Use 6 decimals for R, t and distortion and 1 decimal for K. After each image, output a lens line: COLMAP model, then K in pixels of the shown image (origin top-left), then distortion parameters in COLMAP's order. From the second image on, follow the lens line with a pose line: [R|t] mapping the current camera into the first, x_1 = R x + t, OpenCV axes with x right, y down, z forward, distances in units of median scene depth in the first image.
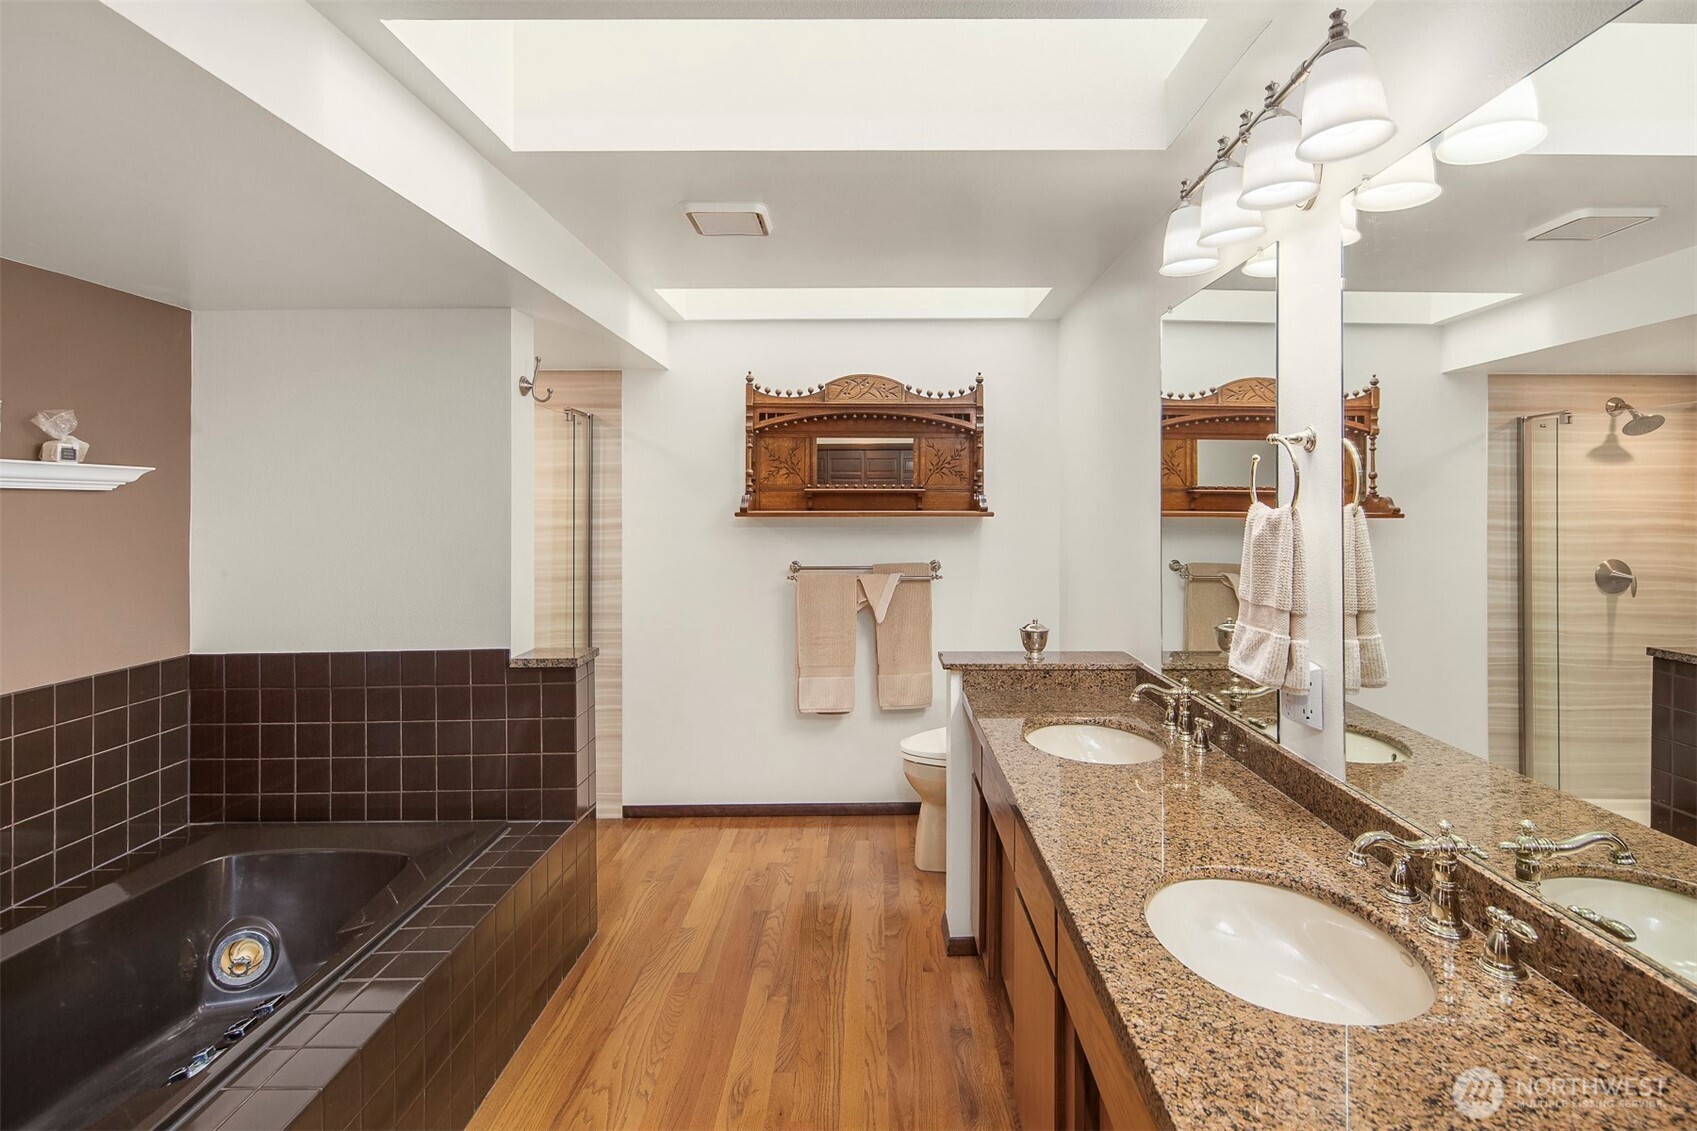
lens RADIAL K [[891.7, 0, 871.0], [0, 891.7, 536.9], [0, 0, 1]] dist [0.018917, -0.012929]
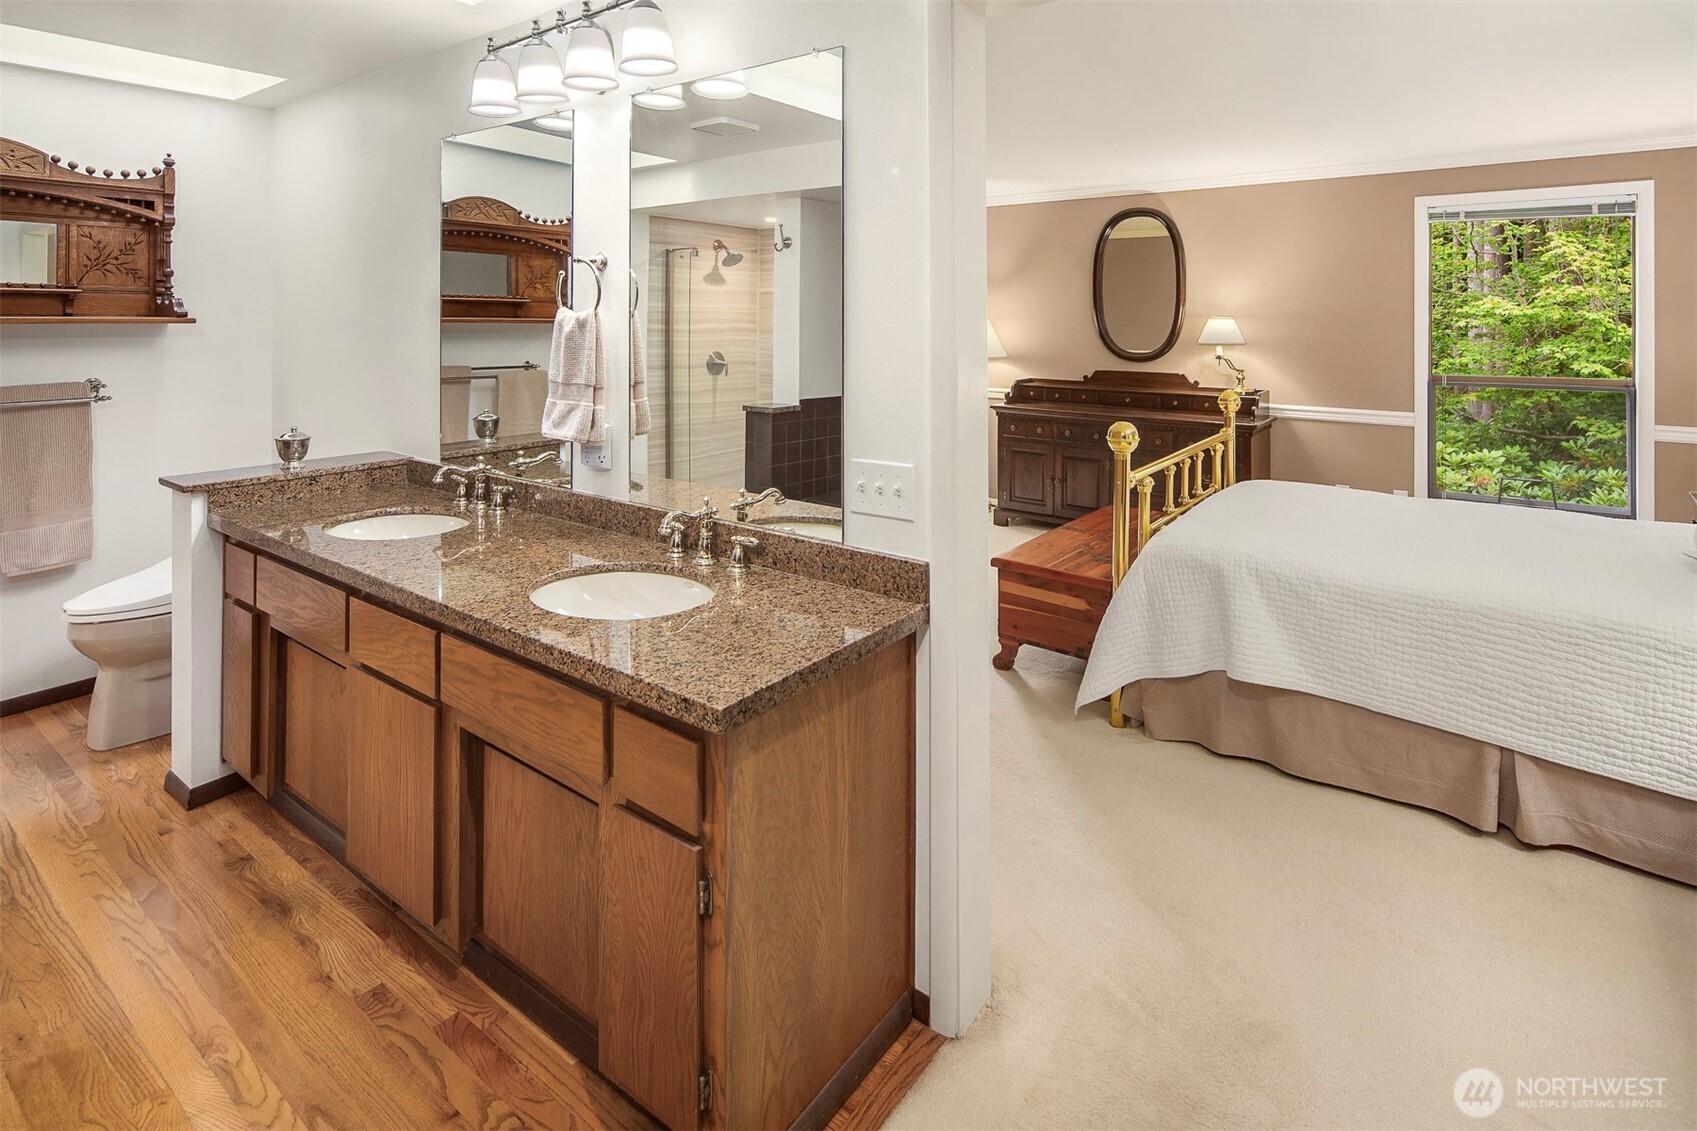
lens RADIAL K [[891.7, 0, 871.0], [0, 891.7, 536.9], [0, 0, 1]] dist [0.018917, -0.012929]
pose [[0.603562, -0.187139, 0.775043, -0.243193], [0.025833, 0.976144, 0.215580, 0.012943], [-0.796897, -0.110095, 0.593998, -0.133952]]
